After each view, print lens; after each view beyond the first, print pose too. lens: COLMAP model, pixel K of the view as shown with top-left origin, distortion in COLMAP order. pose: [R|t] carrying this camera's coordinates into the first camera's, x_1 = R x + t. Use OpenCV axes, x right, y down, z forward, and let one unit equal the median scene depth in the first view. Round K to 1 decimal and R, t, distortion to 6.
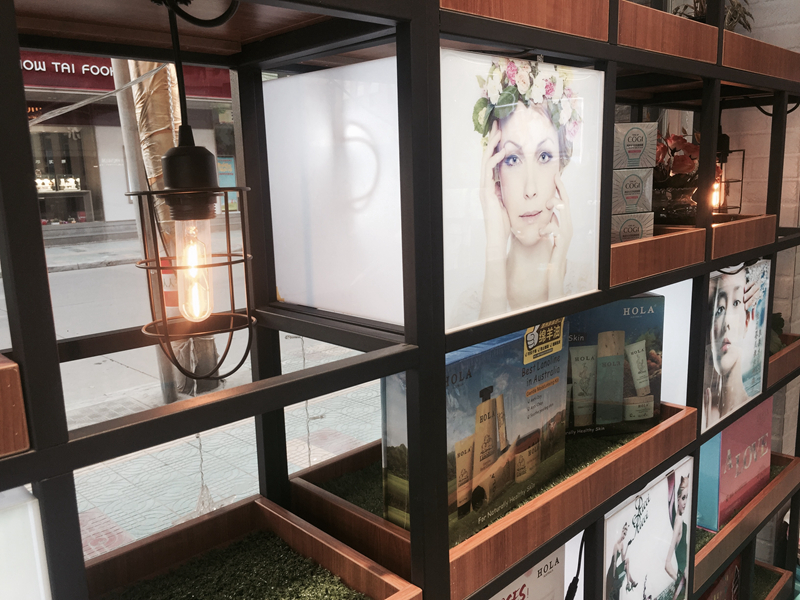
lens RADIAL K [[680.3, 0, 400.2], [0, 680.3, 300.6], [0, 0, 1]] dist [0.058203, -0.063391]
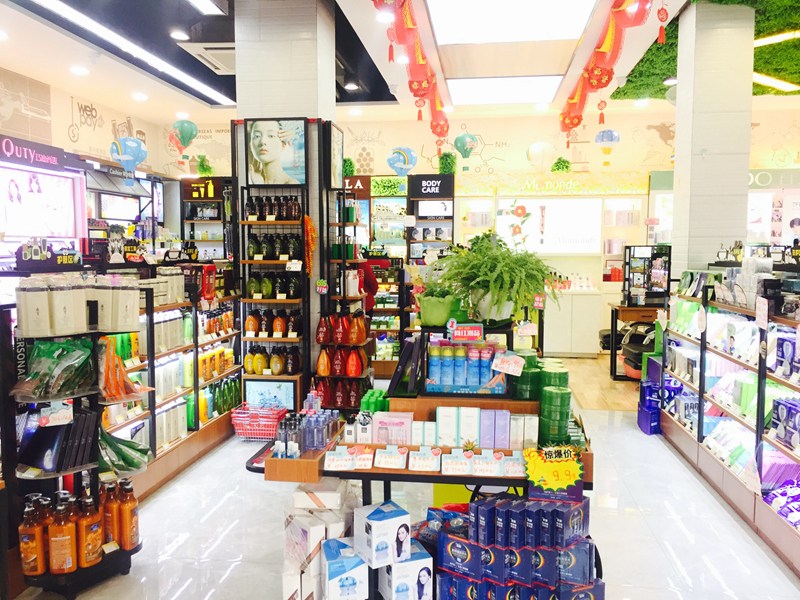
lens RADIAL K [[680.3, 0, 403.2], [0, 680.3, 299.6], [0, 0, 1]] dist [0.058203, -0.063391]
pose [[0.624220, 0.088548, -0.776214, 2.952309], [-0.163123, 0.986429, -0.018653, 0.601339], [0.764029, 0.138263, 0.630193, -0.212446]]
